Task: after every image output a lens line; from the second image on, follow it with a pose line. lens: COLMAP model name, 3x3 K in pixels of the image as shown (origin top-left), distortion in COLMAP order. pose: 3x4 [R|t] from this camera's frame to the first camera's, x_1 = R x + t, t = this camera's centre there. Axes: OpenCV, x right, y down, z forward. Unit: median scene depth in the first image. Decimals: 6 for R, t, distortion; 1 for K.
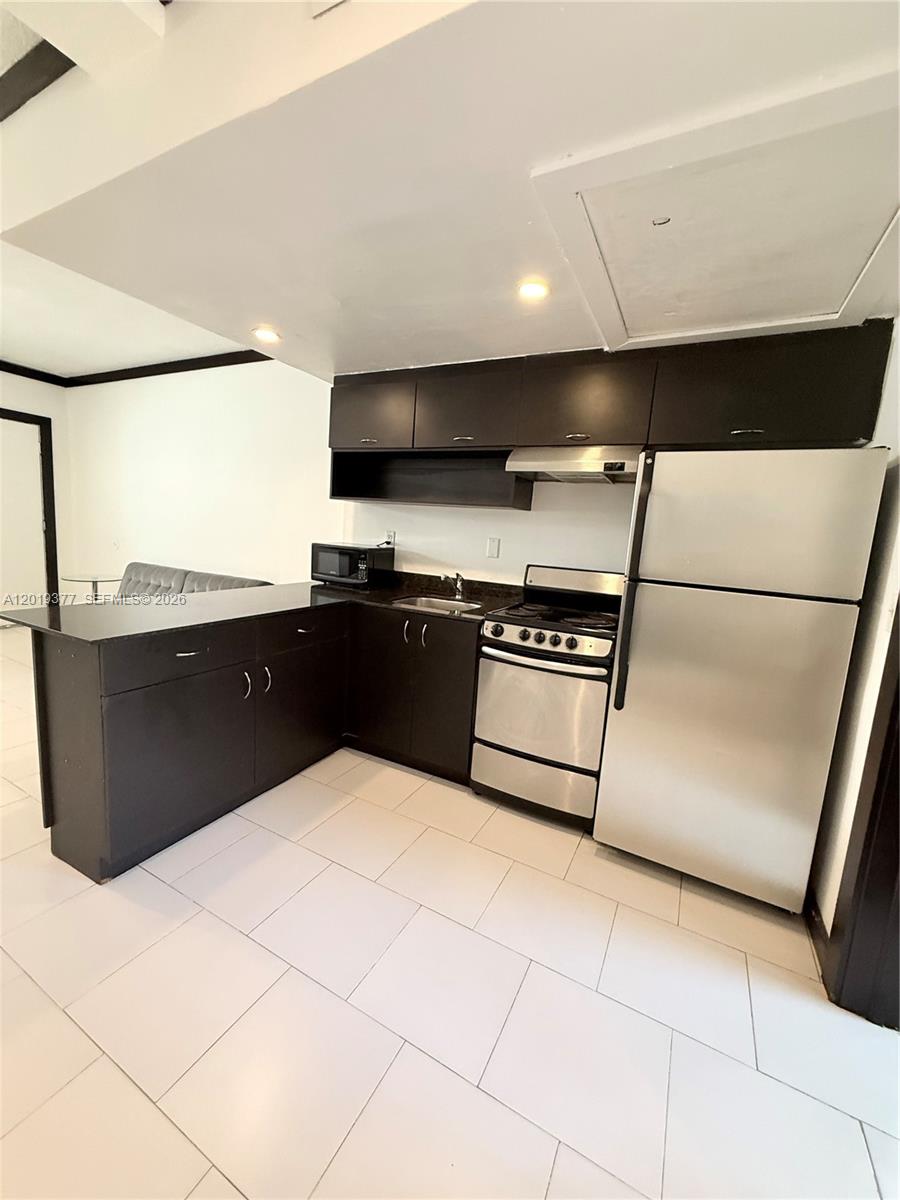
lens RADIAL K [[476.3, 0, 450.4], [0, 476.3, 597.9], [0, 0, 1]] dist [-0.001314, -0.000168]
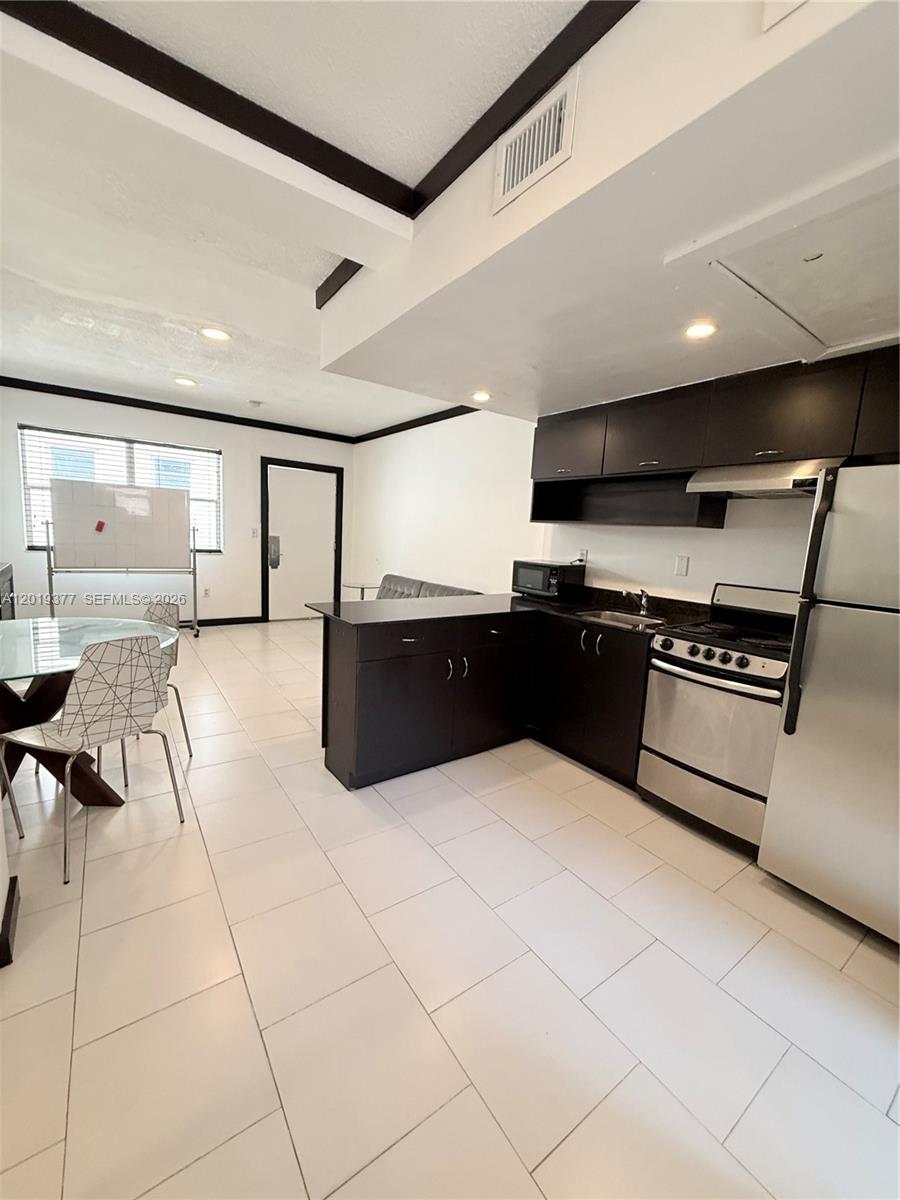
lens RADIAL K [[476.3, 0, 450.4], [0, 476.3, 597.9], [0, 0, 1]] dist [-0.001314, -0.000168]
pose [[0.893536, 0.040791, -0.447135, 0.116357], [-0.056127, 0.998201, -0.021100, 0.012823], [0.445470, 0.043951, 0.894218, -0.132854]]
